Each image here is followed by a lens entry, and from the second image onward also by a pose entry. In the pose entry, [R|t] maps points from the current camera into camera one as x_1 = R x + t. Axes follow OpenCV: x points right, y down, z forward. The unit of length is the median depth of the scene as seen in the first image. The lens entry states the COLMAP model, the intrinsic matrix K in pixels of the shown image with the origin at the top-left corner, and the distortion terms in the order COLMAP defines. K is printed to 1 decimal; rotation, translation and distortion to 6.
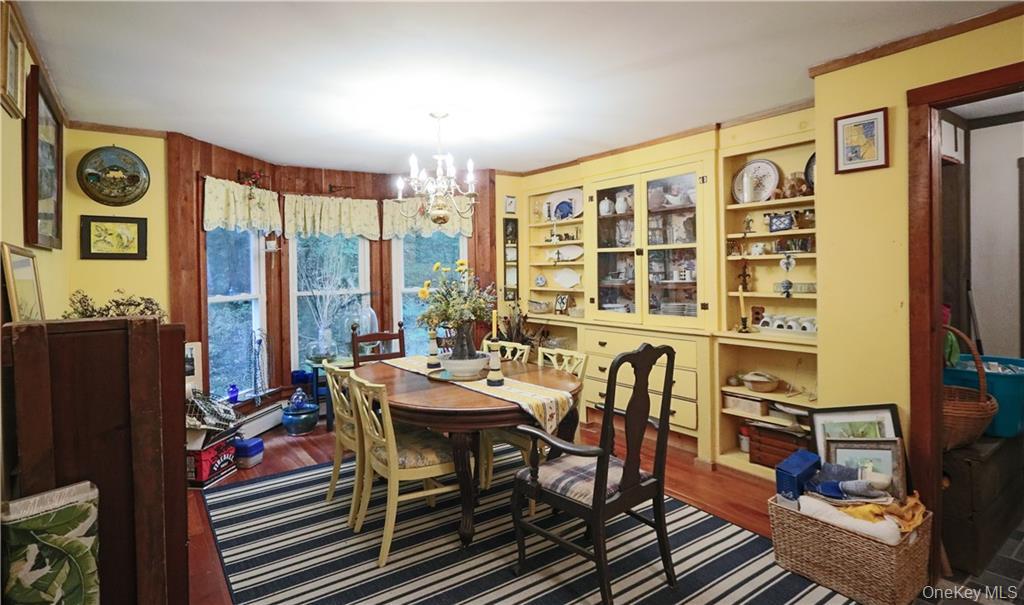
lens RADIAL K [[534.7, 0, 513.0], [0, 534.7, 275.7], [0, 0, 1]] dist [-0.006005, -0.000470]
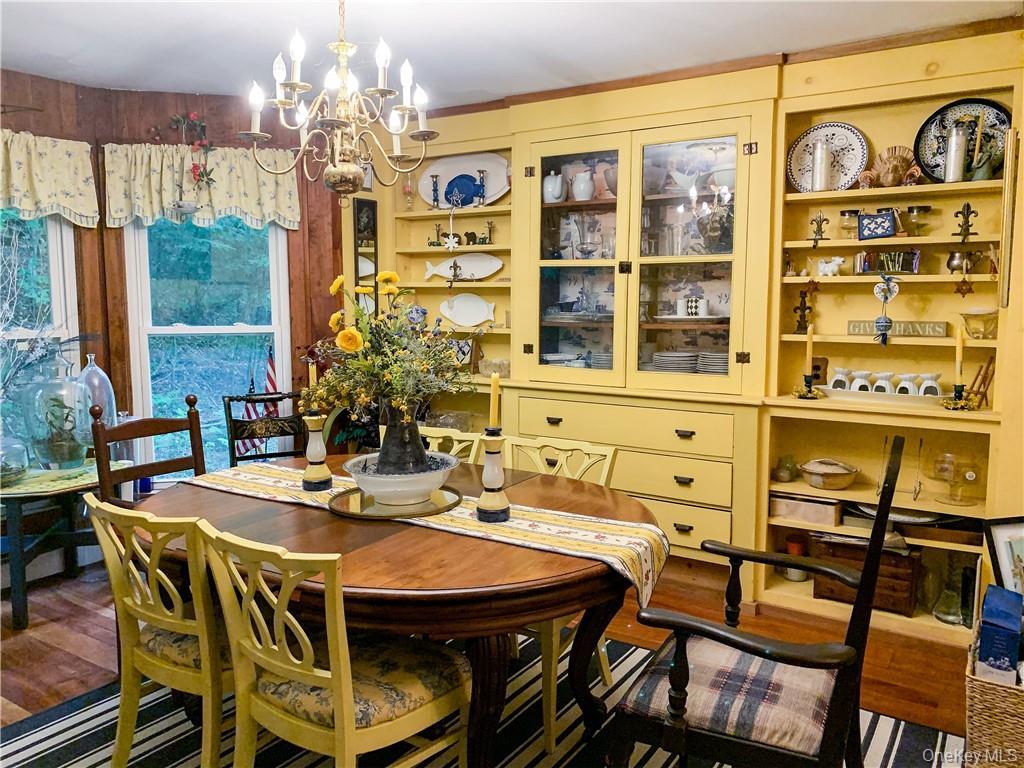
lens RADIAL K [[785.5, 0, 512.4], [0, 785.5, 378.2], [0, 0, 1]] dist [0.020656, -0.008005]
pose [[0.931025, -0.020646, 0.364371, -0.227047], [-0.011700, 0.996197, 0.086342, 0.005050], [-0.364767, -0.084650, 0.927243, 0.250098]]
